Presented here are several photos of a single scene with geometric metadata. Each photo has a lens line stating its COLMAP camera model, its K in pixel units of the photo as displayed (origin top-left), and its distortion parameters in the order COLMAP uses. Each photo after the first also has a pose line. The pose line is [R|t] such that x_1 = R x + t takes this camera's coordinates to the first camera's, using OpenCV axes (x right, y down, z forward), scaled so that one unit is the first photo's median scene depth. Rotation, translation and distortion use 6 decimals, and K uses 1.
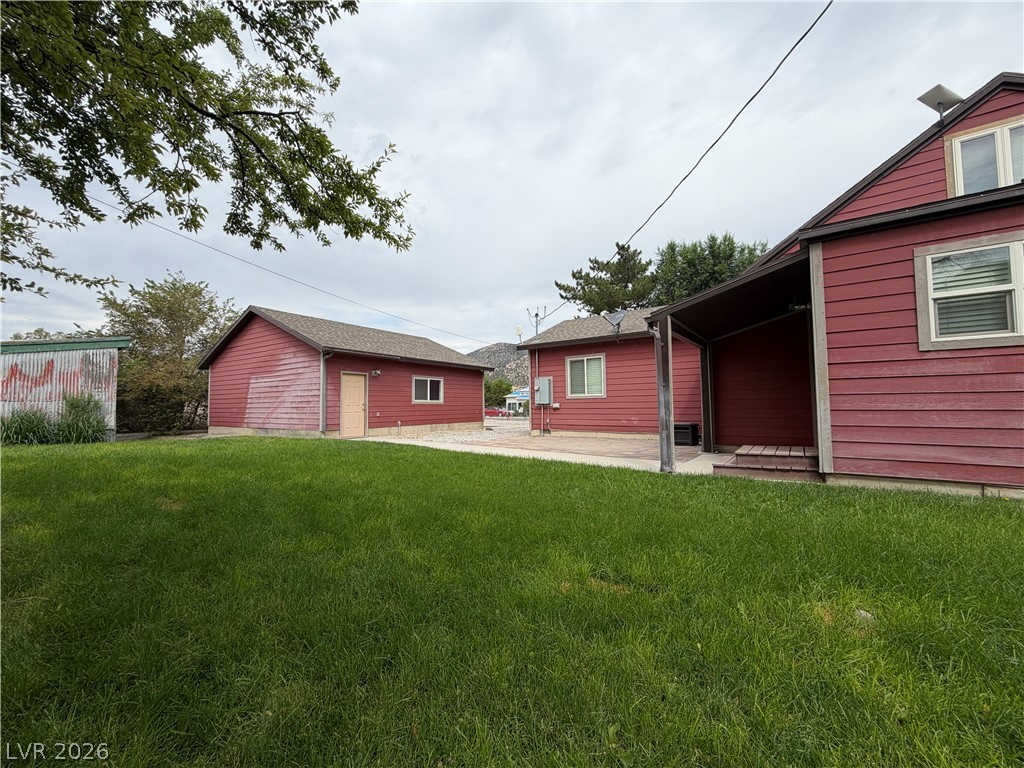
lens RADIAL K [[408.5, 0, 507.9], [0, 408.5, 386.4], [0, 0, 1]] dist [0.000558, 0.000566]
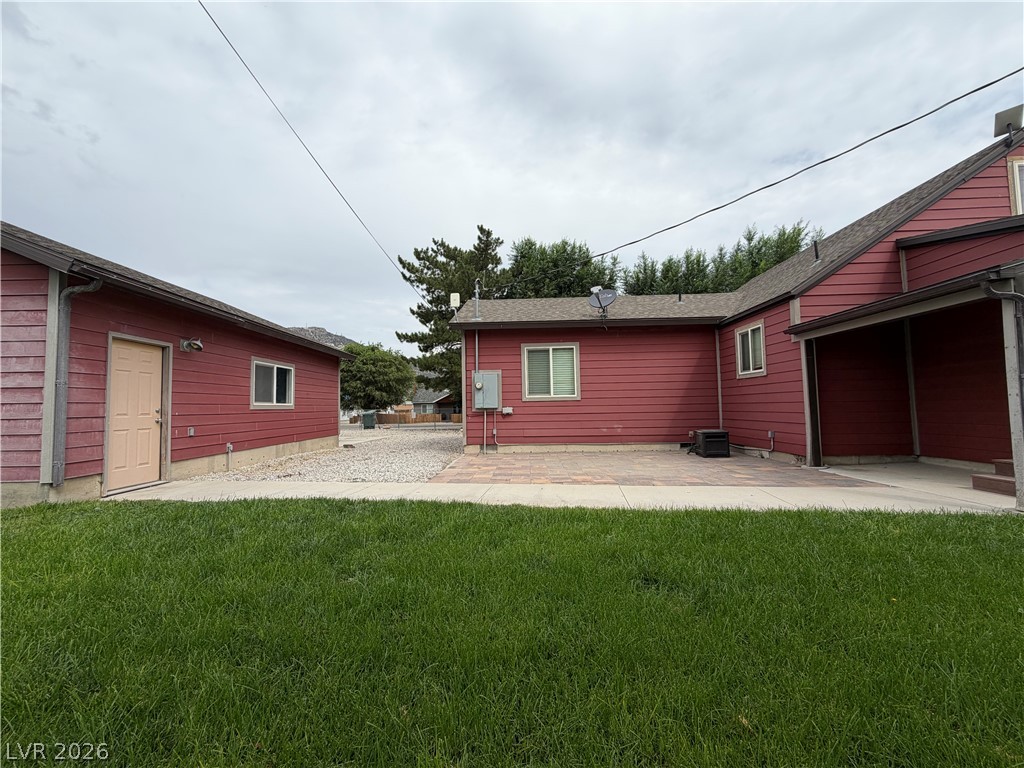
lens RADIAL K [[408.5, 0, 507.9], [0, 408.5, 386.4], [0, 0, 1]] dist [0.000558, 0.000566]
pose [[0.825871, 0.025367, 0.563288, -0.284284], [-0.018898, 0.999672, -0.017312, 0.016664], [-0.563543, 0.003652, 0.826079, 0.396034]]
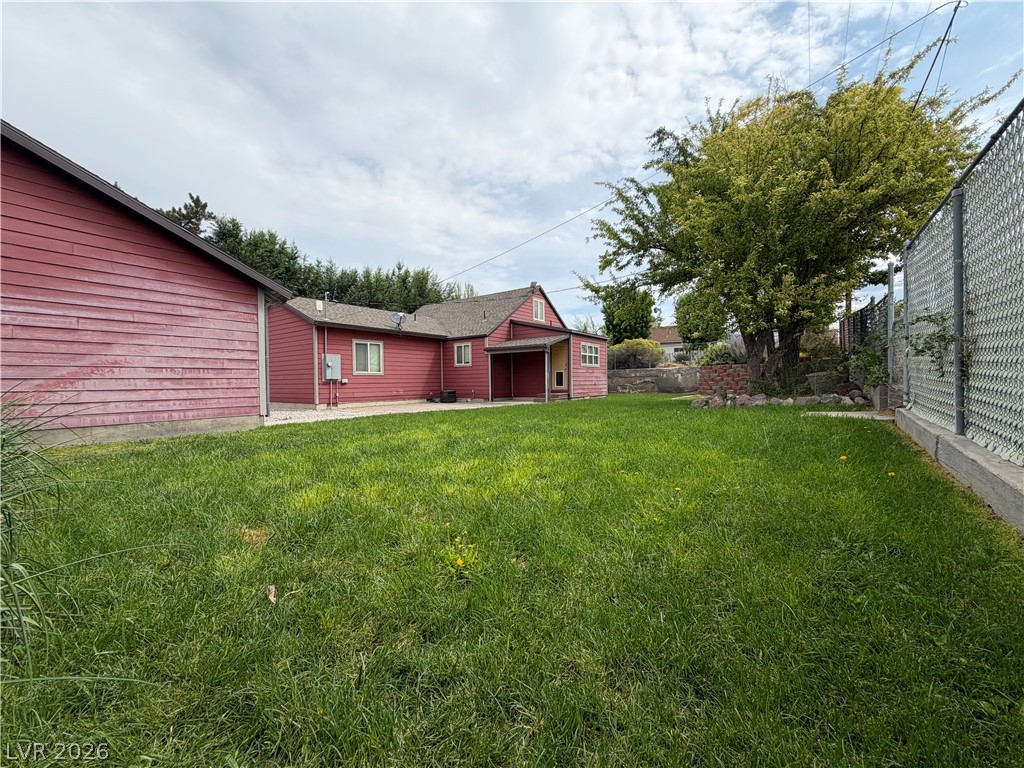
lens RADIAL K [[408.5, 0, 507.9], [0, 408.5, 386.4], [0, 0, 1]] dist [0.000558, 0.000566]
pose [[0.002755, -0.002424, 0.999993, -0.991499], [-0.035162, 0.999378, 0.002519, 0.042543], [-0.999378, -0.035169, 0.002668, 0.536816]]
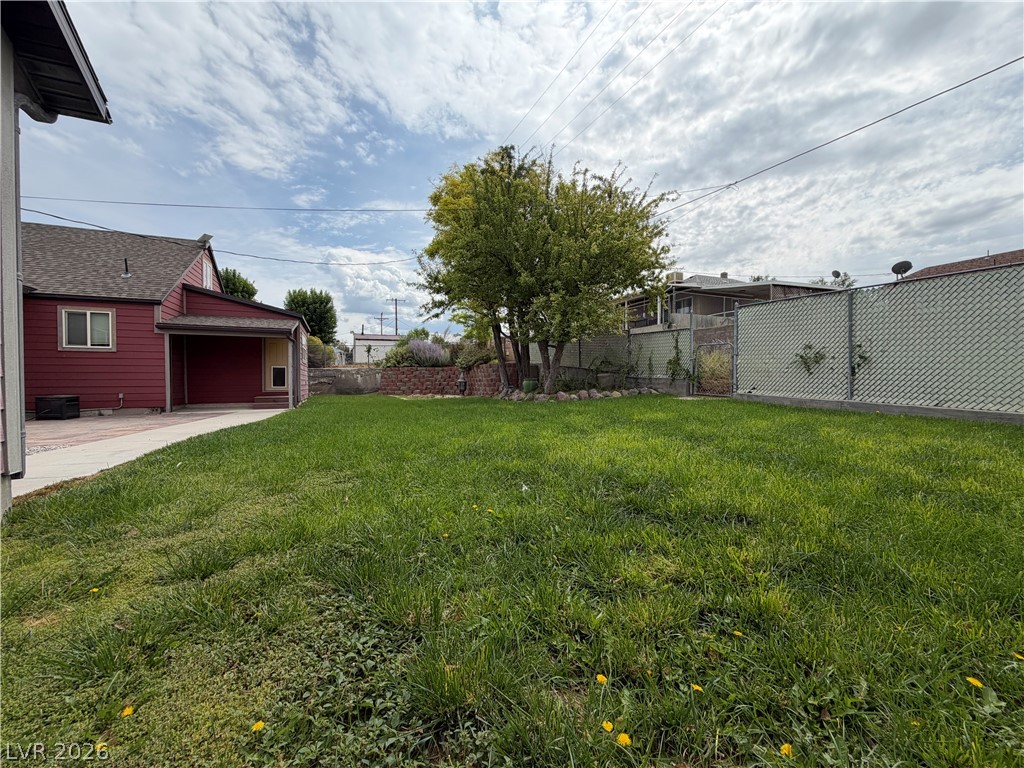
lens RADIAL K [[406.5, 0, 498.5], [0, 406.5, 385.0], [0, 0, 1]] dist [0.000478, 0.000147]
pose [[-0.859040, 0.009354, 0.511823, -0.651377], [-0.011325, 0.999241, -0.037270, 0.065182], [-0.511783, -0.037812, -0.858282, 0.936401]]
